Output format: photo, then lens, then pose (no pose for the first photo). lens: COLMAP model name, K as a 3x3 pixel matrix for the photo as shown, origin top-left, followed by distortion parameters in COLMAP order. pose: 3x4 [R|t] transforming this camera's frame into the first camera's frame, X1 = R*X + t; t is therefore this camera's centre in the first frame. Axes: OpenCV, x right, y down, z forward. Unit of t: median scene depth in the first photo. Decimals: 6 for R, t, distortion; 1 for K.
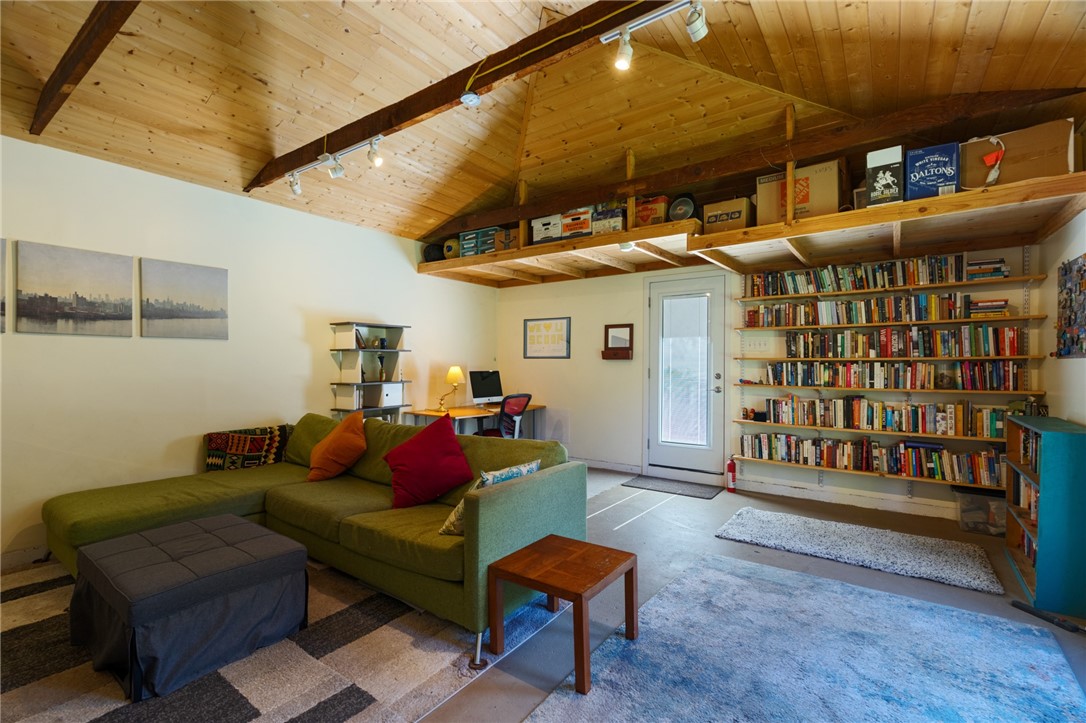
lens RADIAL K [[483.5, 0, 543.0], [0, 483.5, 361.5], [0, 0, 1]] dist [0.025283, 0.000141]
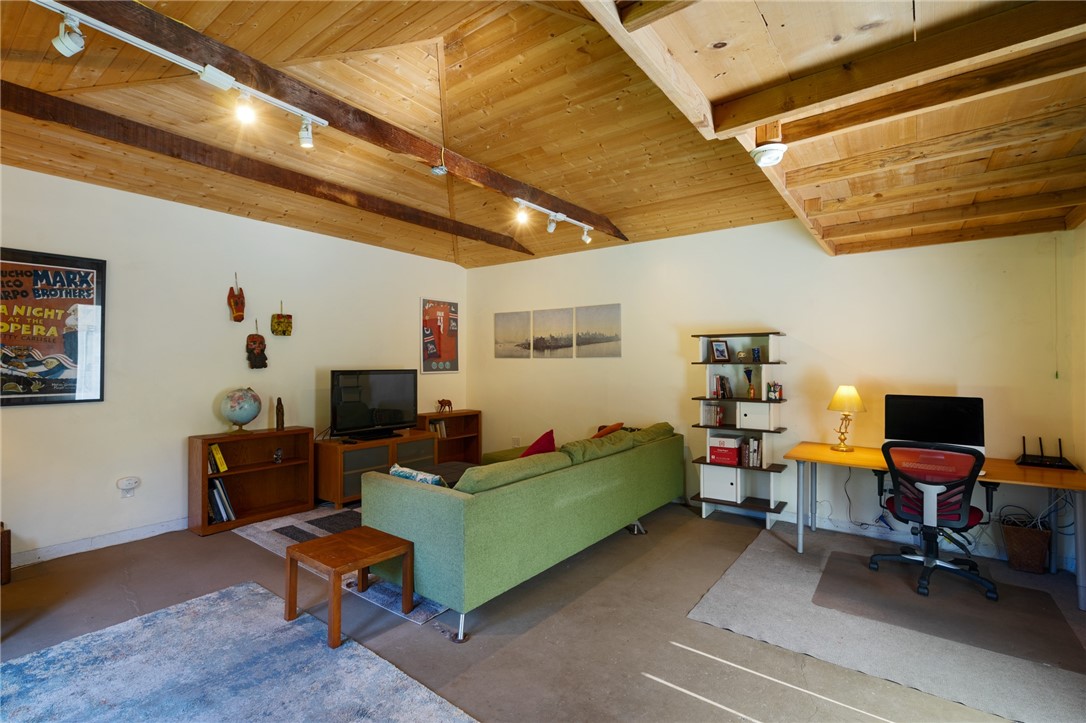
lens RADIAL K [[493.7, 0, 543.0], [0, 493.7, 361.5], [0, 0, 1]] dist [-0.001747, -0.000450]
pose [[-0.013899, -0.005109, -0.999890, 0.778828], [-0.003831, 0.999980, -0.005057, -0.027851], [0.999896, 0.003760, -0.013918, 0.916158]]
